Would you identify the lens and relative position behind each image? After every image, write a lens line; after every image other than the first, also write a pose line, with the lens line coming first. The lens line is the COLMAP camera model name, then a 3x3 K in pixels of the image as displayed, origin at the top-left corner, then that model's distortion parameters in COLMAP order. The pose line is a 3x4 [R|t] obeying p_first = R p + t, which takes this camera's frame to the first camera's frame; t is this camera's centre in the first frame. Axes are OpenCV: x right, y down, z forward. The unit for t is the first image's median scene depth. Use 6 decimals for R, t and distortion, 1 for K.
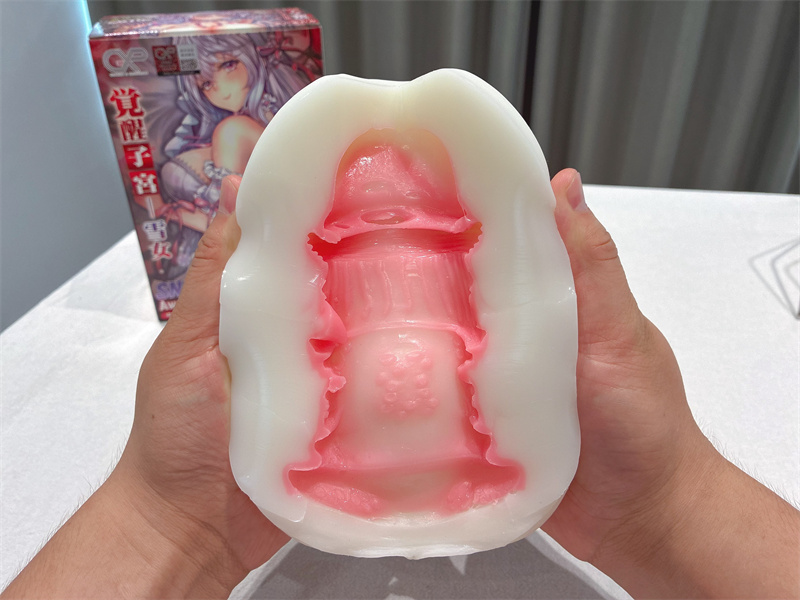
lens RADIAL K [[610.1, 0, 395.9], [0, 610.1, 295.7], [0, 0, 1]] dist [0.059702, -0.096107]
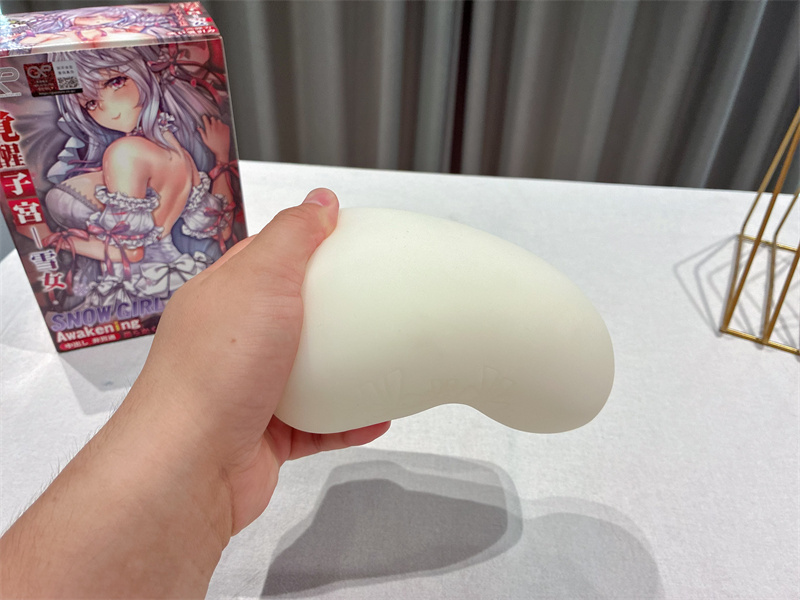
lens RADIAL K [[610.1, 0, 394.9], [0, 610.1, 297.1], [0, 0, 1]] dist [0.059702, -0.096107]
pose [[0.995804, -0.018126, 0.089695, 0.039699], [0.009816, 0.995689, 0.092229, -0.137027], [-0.090980, -0.090961, 0.991690, 0.055944]]
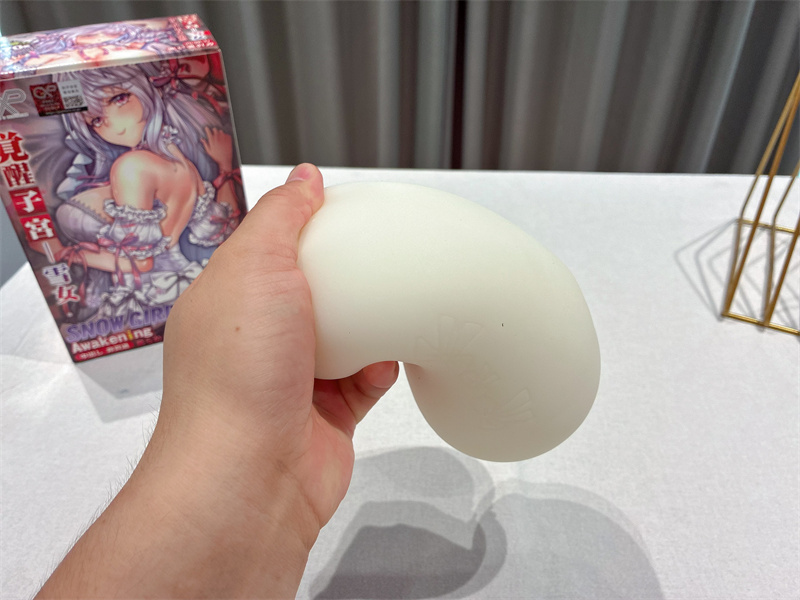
lens RADIAL K [[610.1, 0, 396.6], [0, 610.1, 295.2], [0, 0, 1]] dist [0.059702, -0.096107]
pose [[0.994910, -0.059396, 0.081407, 0.041219], [0.051348, 0.993898, 0.097618, -0.145690], [-0.086709, -0.092941, 0.991889, 0.034571]]
